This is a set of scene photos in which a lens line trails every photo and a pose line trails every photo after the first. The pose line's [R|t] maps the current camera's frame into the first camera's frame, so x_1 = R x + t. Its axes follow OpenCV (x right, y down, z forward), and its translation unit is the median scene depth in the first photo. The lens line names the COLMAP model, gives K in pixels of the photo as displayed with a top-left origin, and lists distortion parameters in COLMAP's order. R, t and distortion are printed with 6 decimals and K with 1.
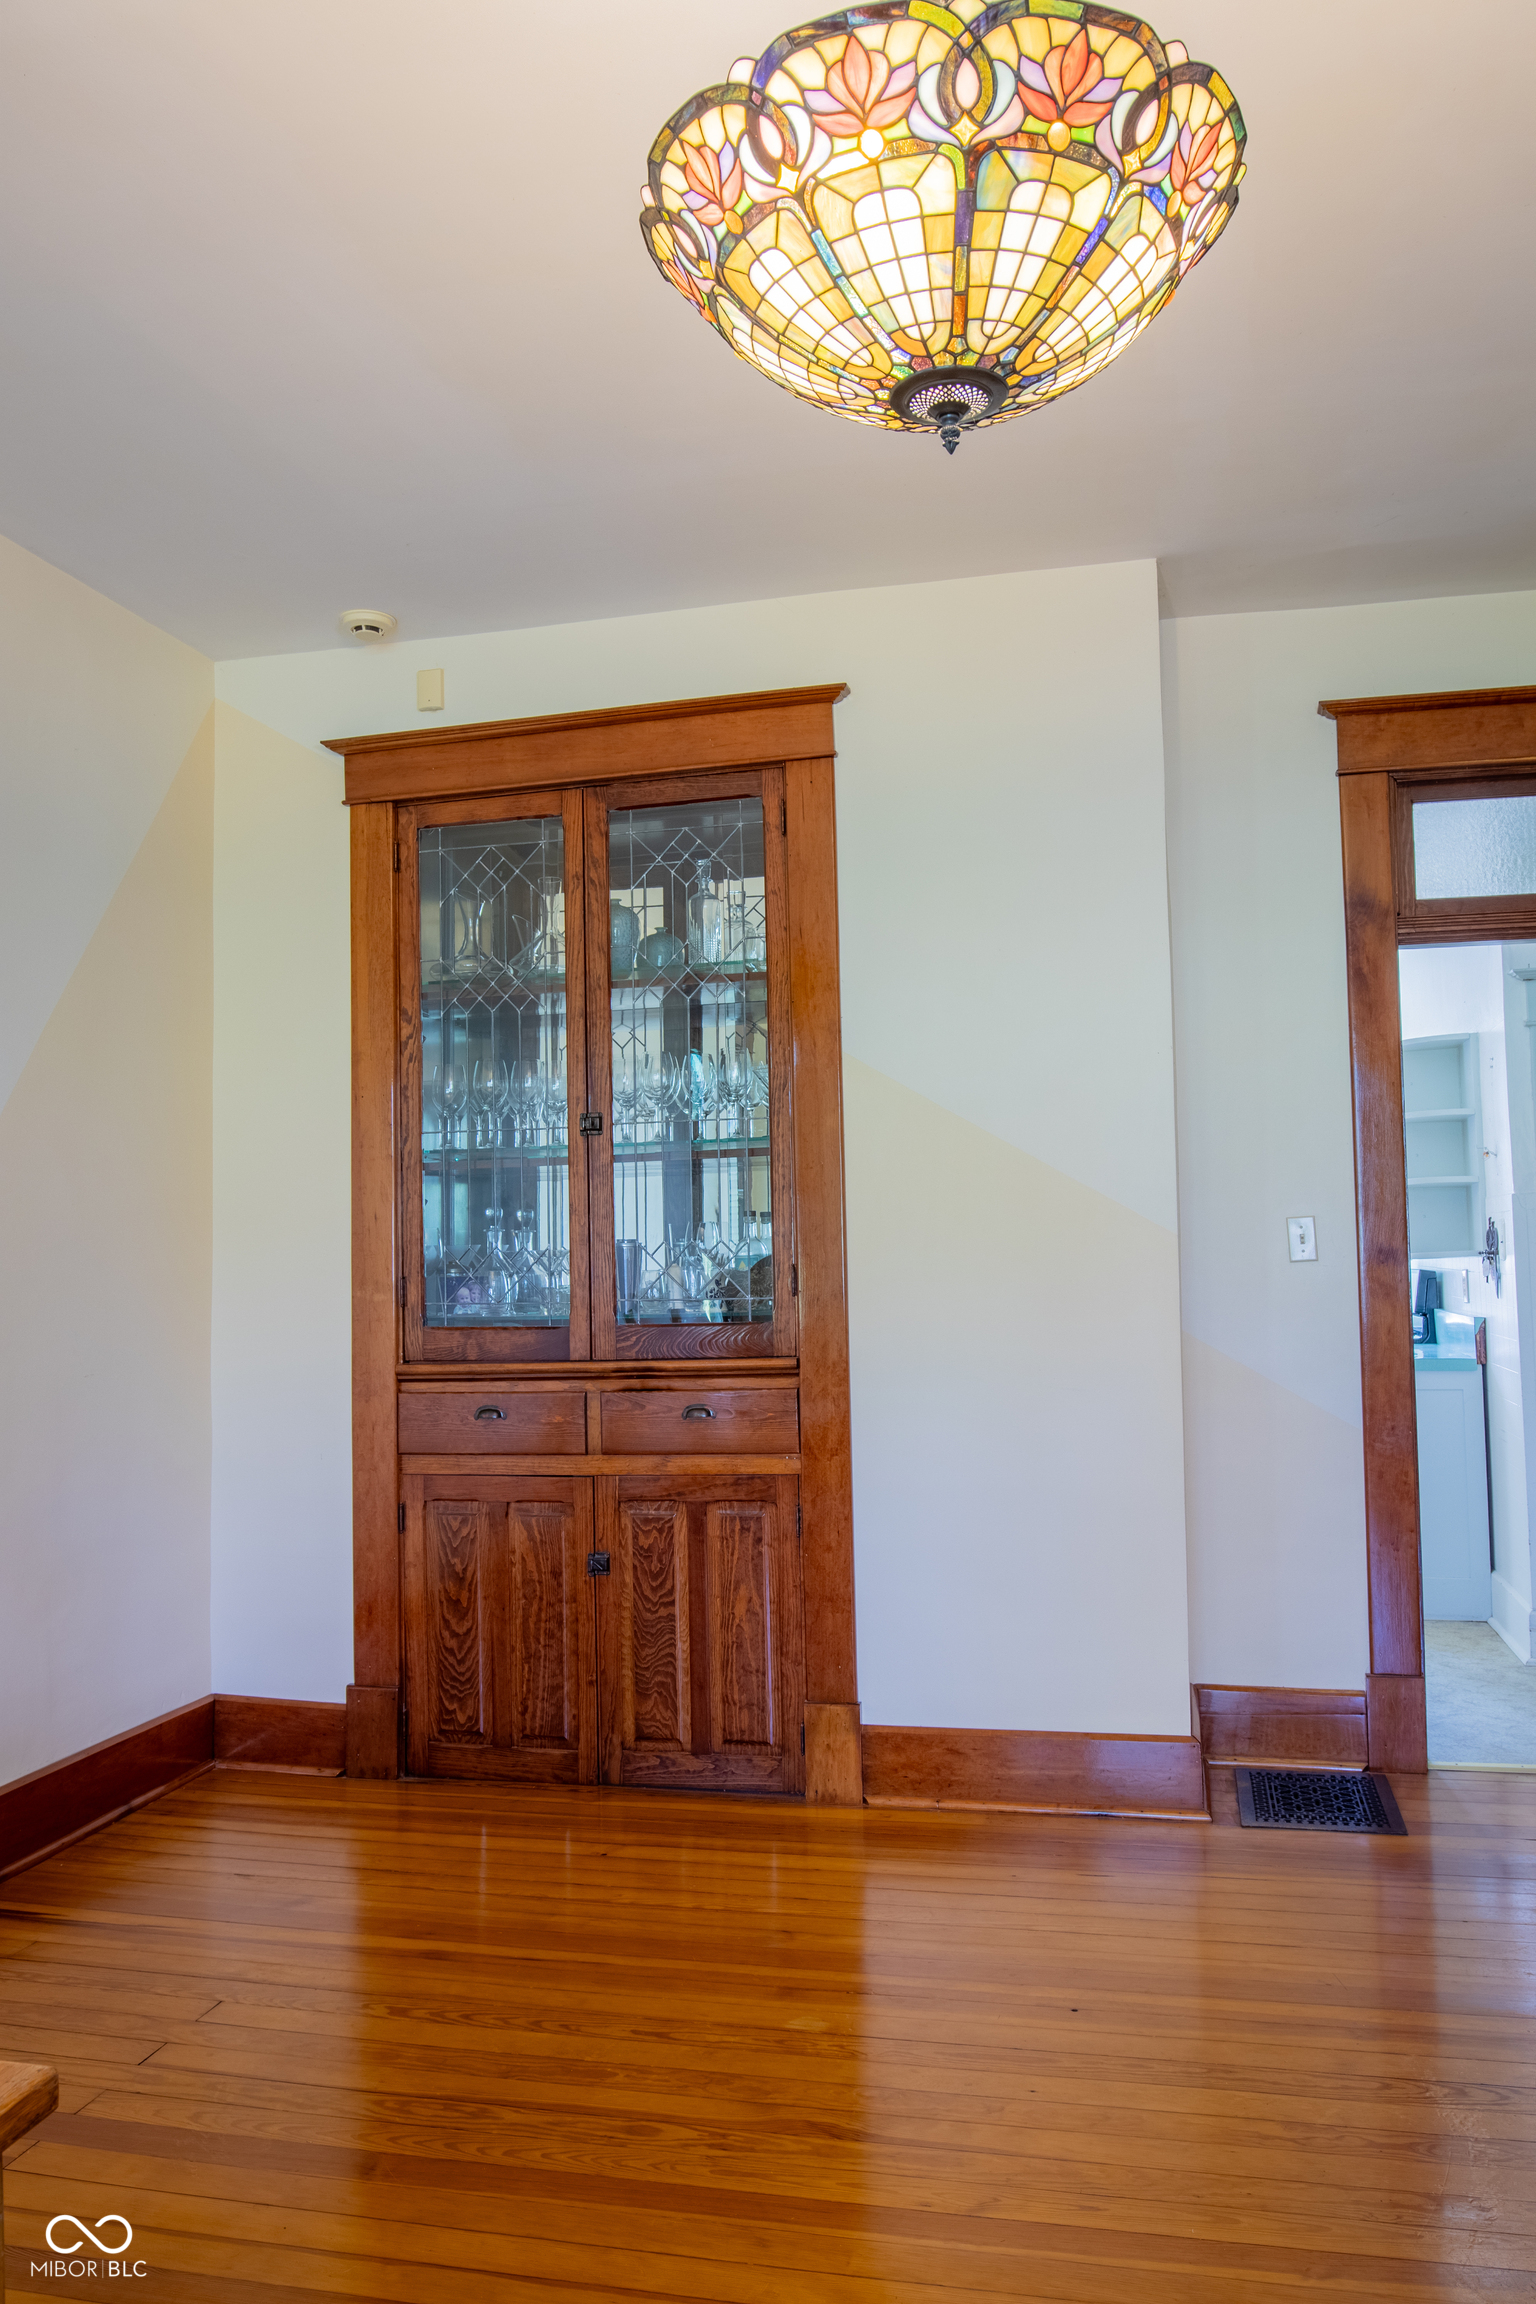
lens RADIAL K [[1703.1, 0, 766.9], [0, 1703.1, 1141.9], [0, 0, 1]] dist [-0.033923, -0.004682]
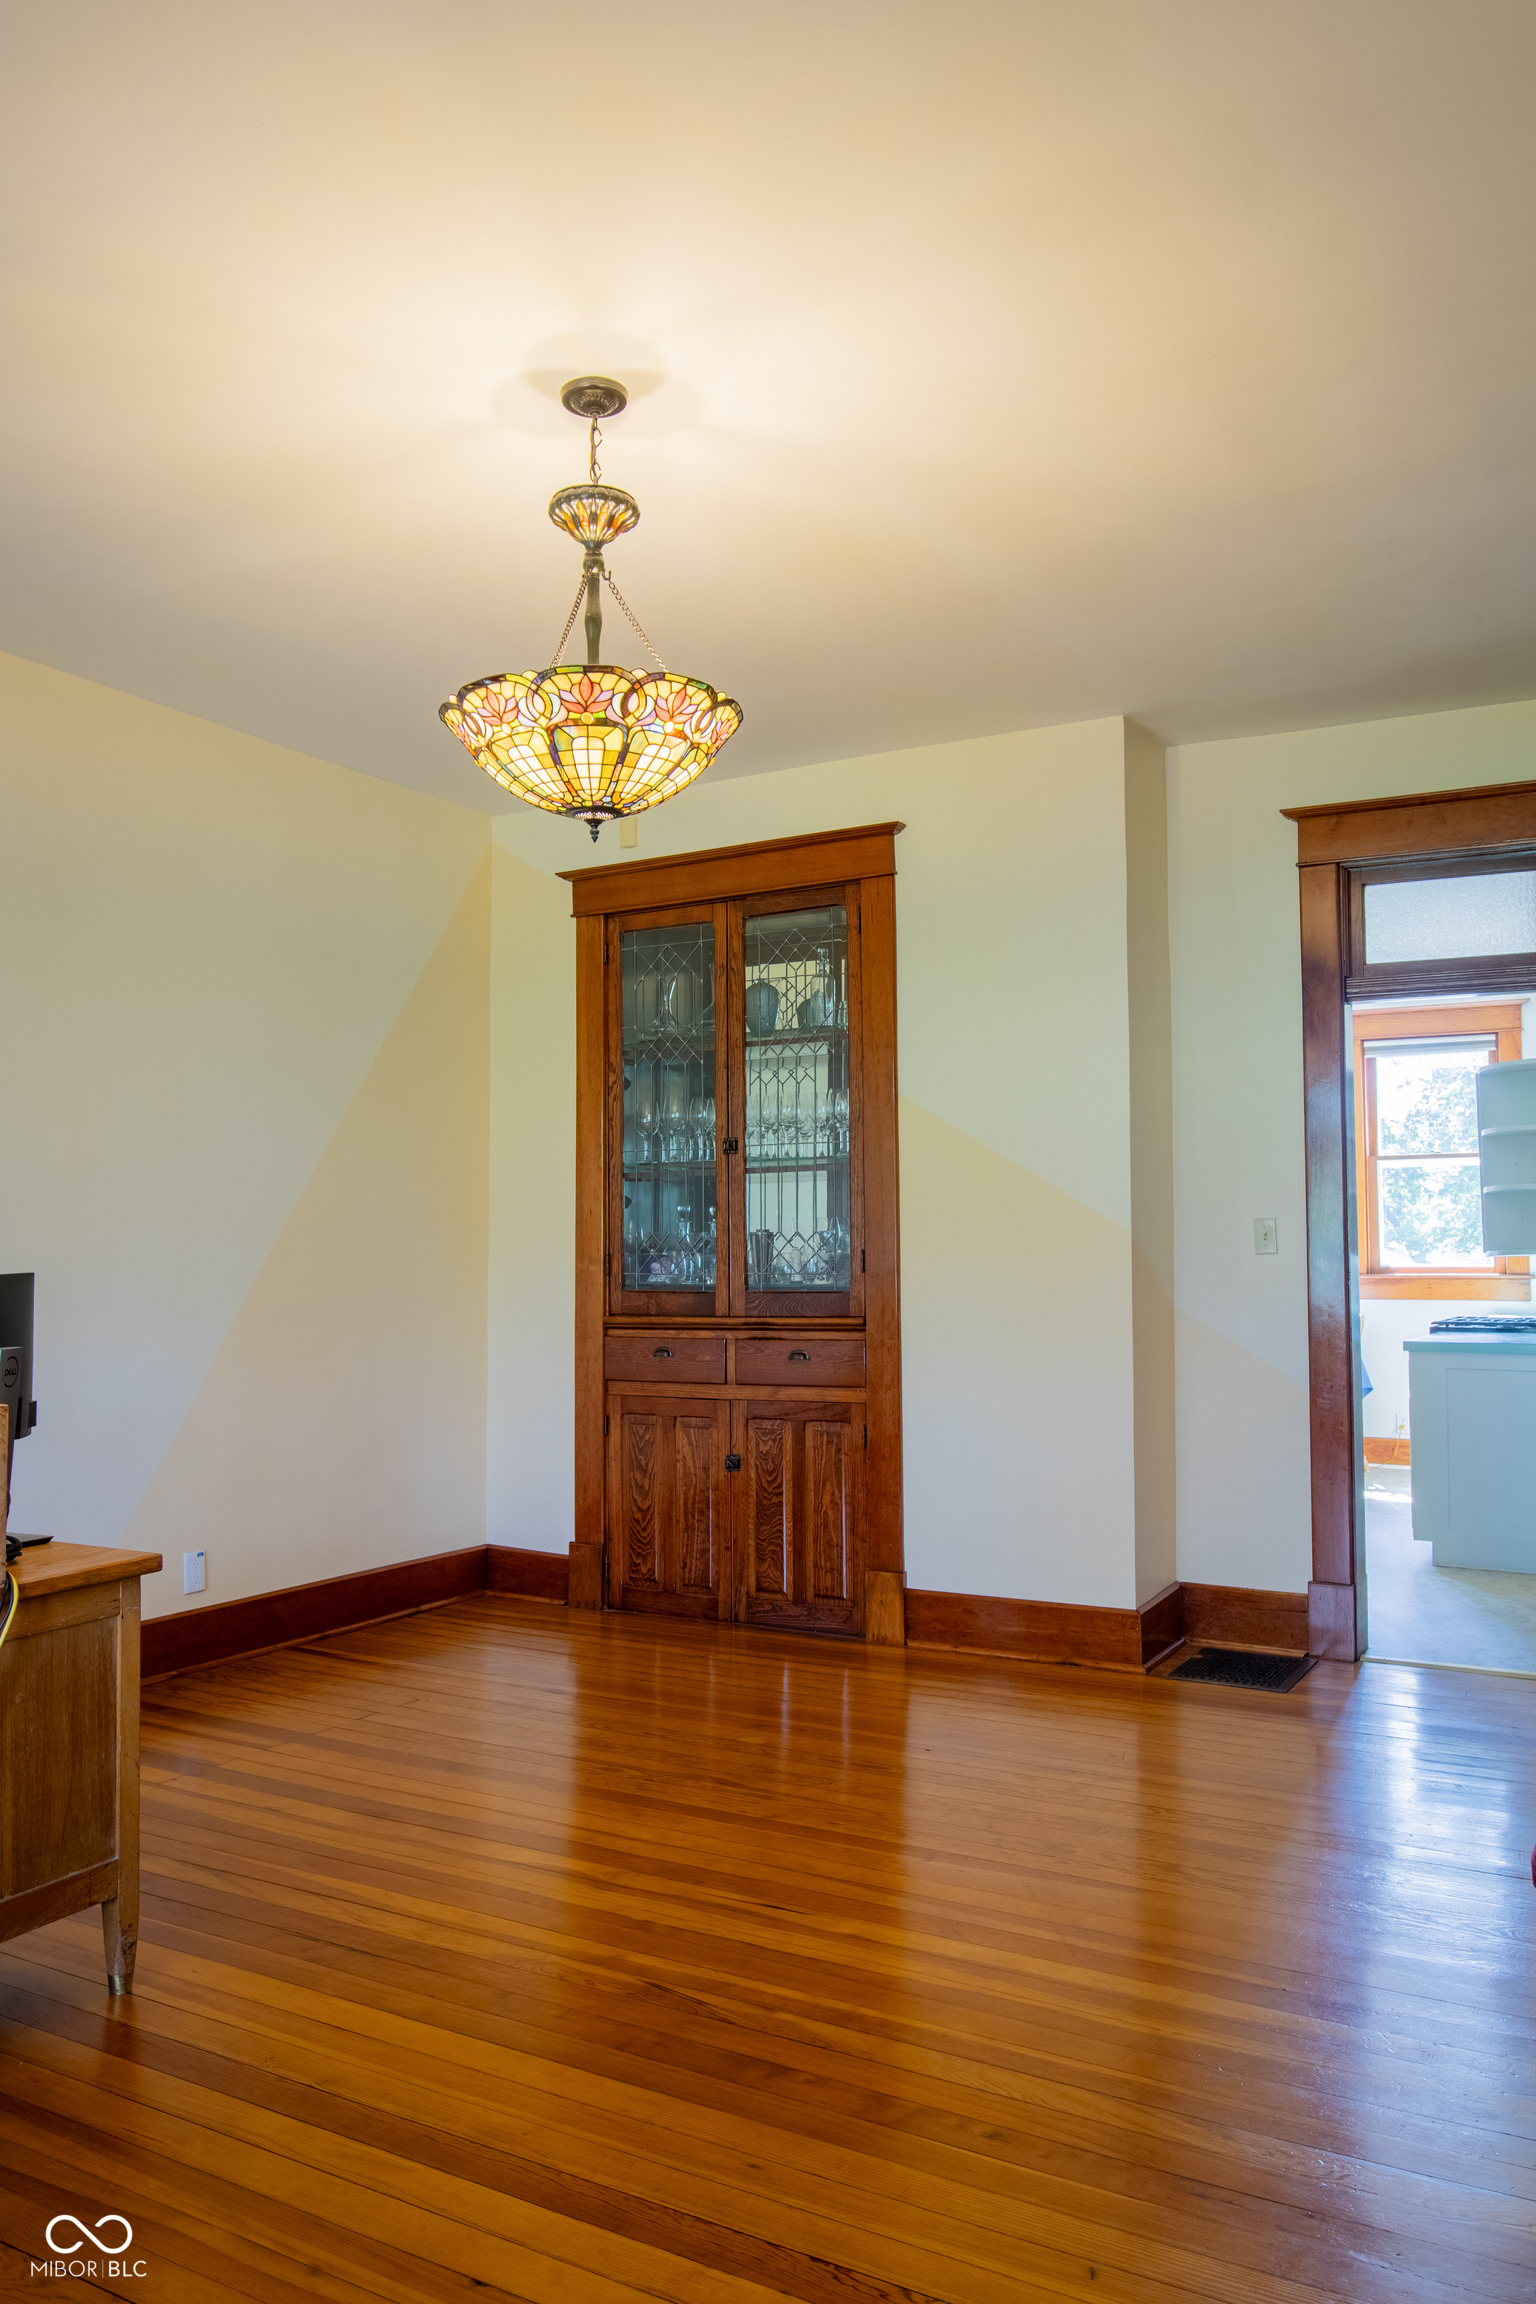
lens RADIAL K [[1702.5, 0, 763.2], [0, 1702.5, 1139.8], [0, 0, 1]] dist [-0.027046, -0.004077]
pose [[0.959233, -0.001800, -0.282612, 0.316388], [0.003222, 0.999984, 0.004566, -0.021736], [0.282599, -0.005290, 0.959223, -0.322688]]
